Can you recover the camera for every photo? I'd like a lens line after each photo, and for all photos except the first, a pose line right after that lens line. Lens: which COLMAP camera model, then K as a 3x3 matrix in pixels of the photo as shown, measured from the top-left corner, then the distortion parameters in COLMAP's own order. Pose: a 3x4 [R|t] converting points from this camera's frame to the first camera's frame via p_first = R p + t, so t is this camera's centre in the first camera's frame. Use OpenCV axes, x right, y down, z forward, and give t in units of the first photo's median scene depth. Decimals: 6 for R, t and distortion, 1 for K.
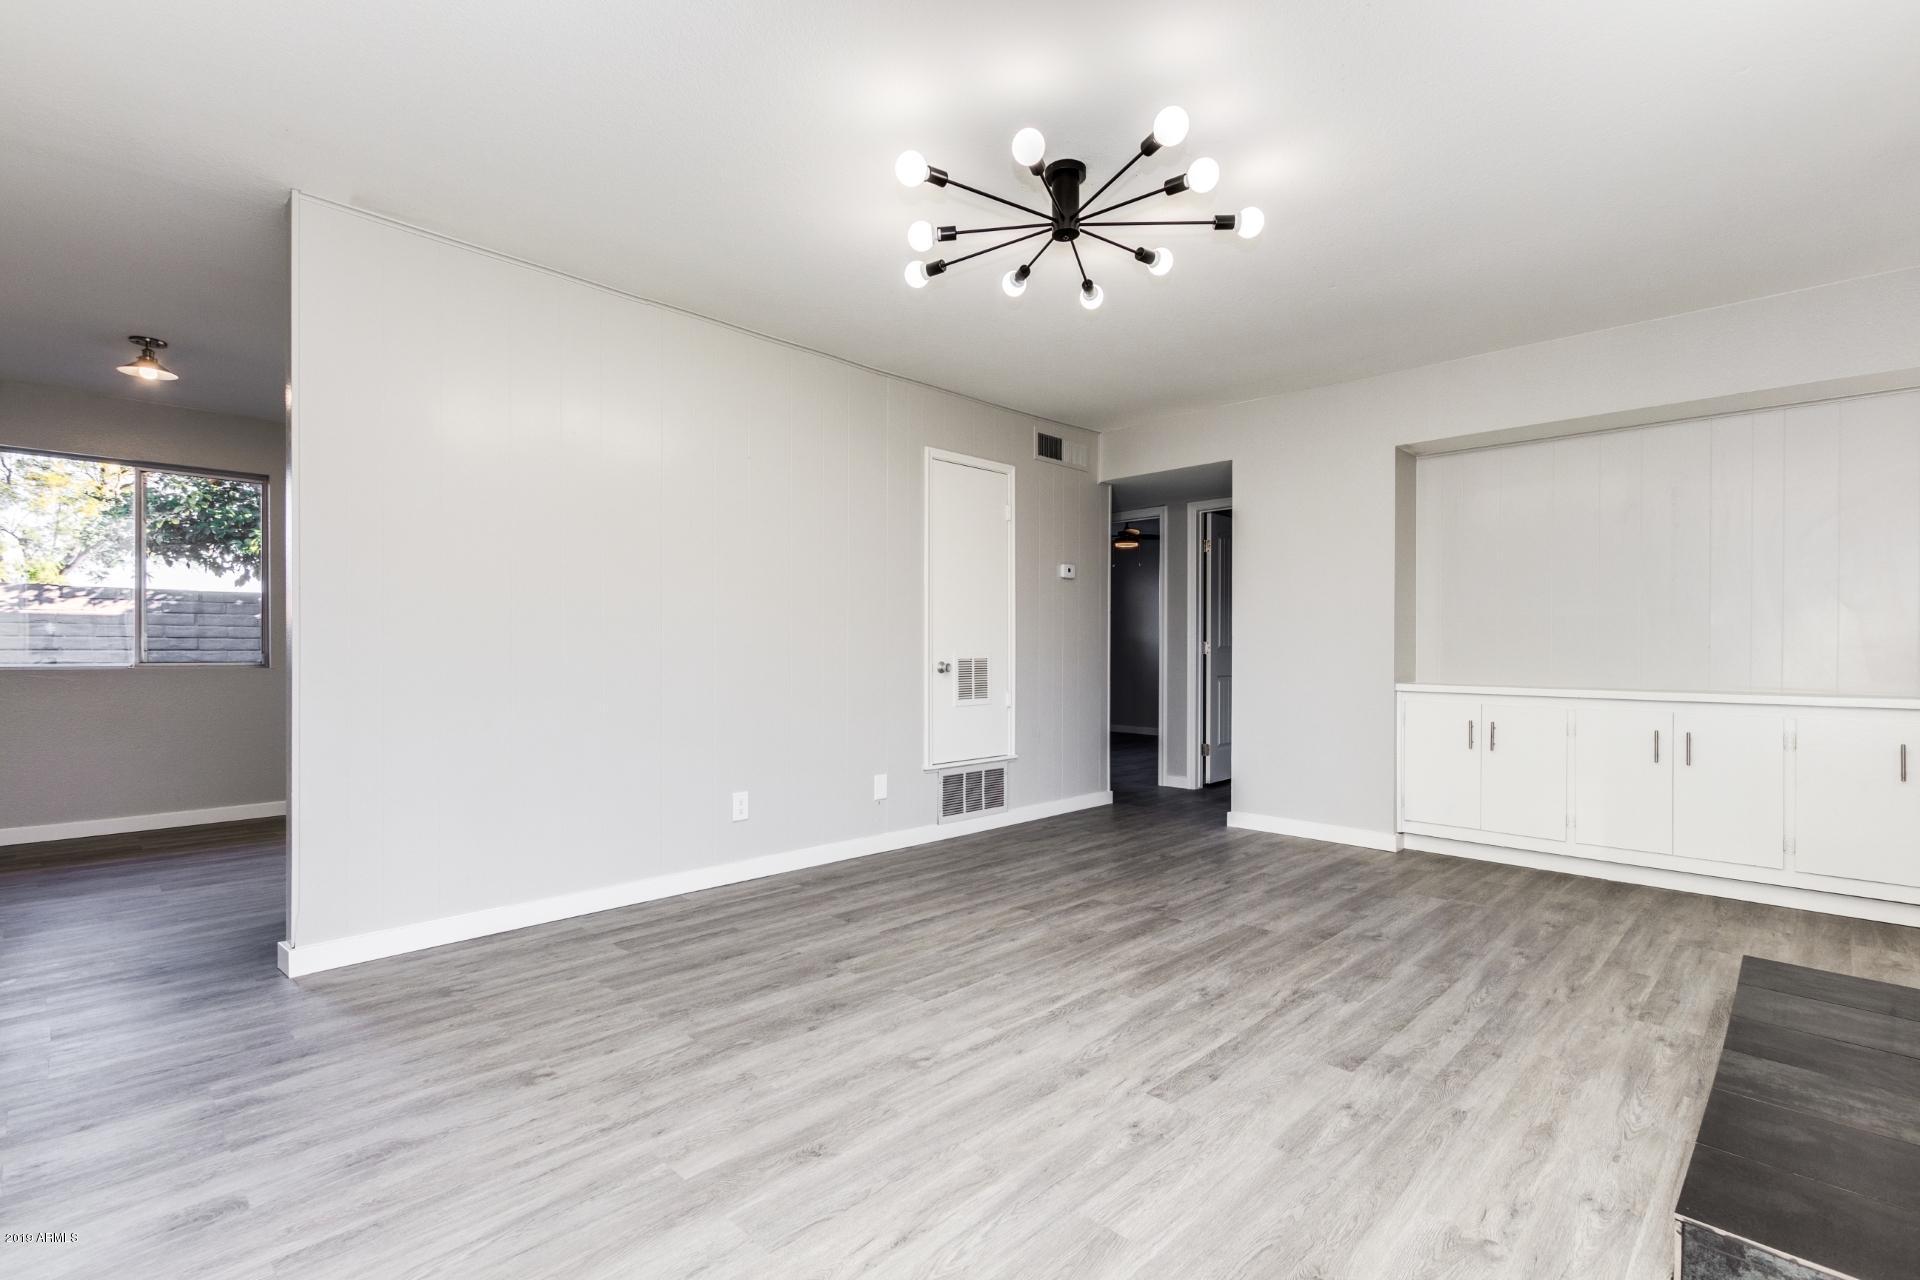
lens RADIAL K [[876.1, 0, 959.2], [0, 876.1, 651.4], [0, 0, 1]] dist [0.000563, -0.000553]
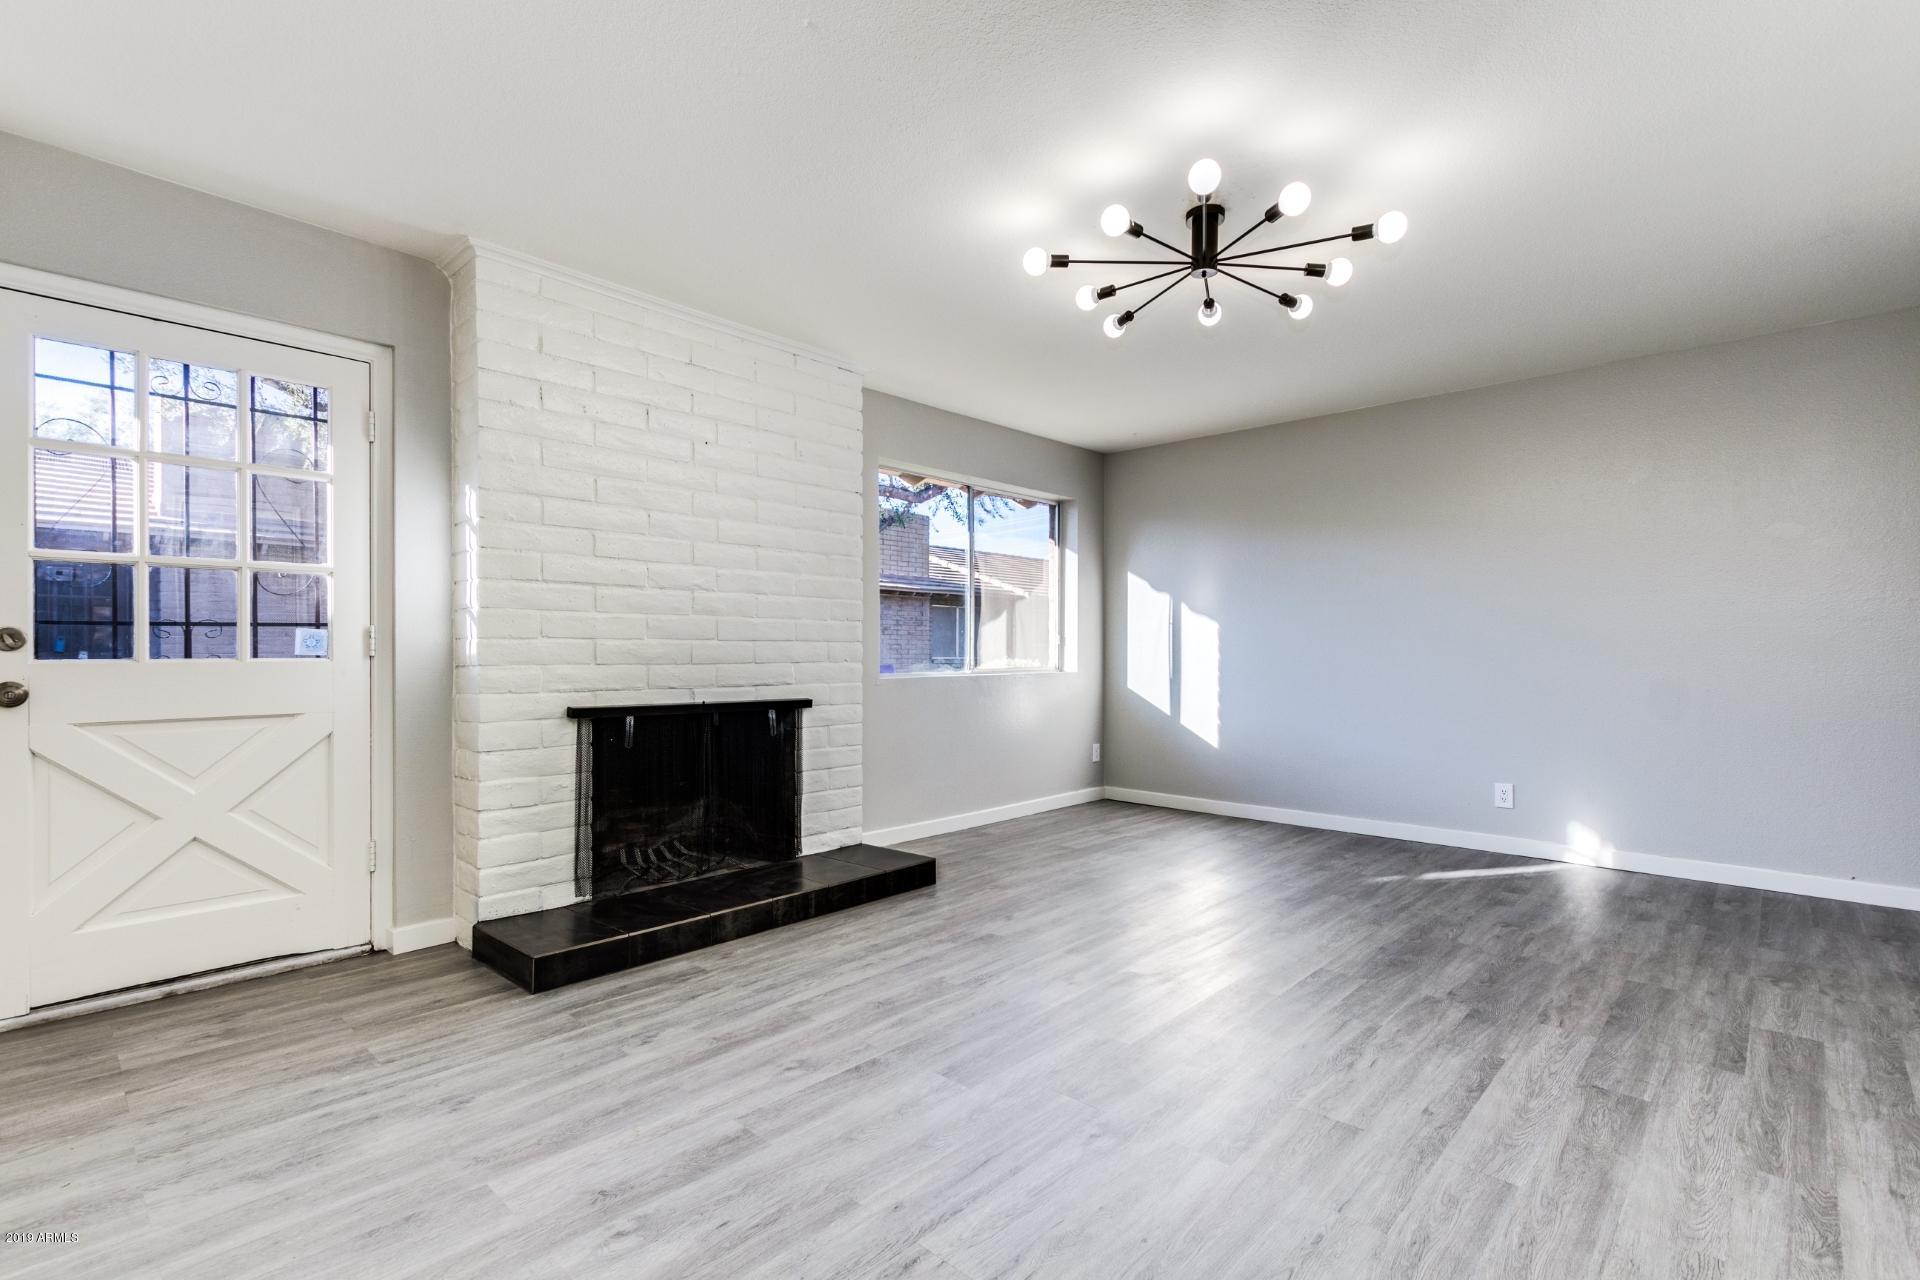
lens RADIAL K [[876.1, 0, 959.2], [0, 876.1, 651.4], [0, 0, 1]] dist [0.000563, -0.000553]
pose [[-0.999779, -0.004682, -0.020487, 0.395525], [-0.004694, 0.999989, 0.000525, -0.004792], [0.020484, 0.000621, -0.999790, 1.855688]]
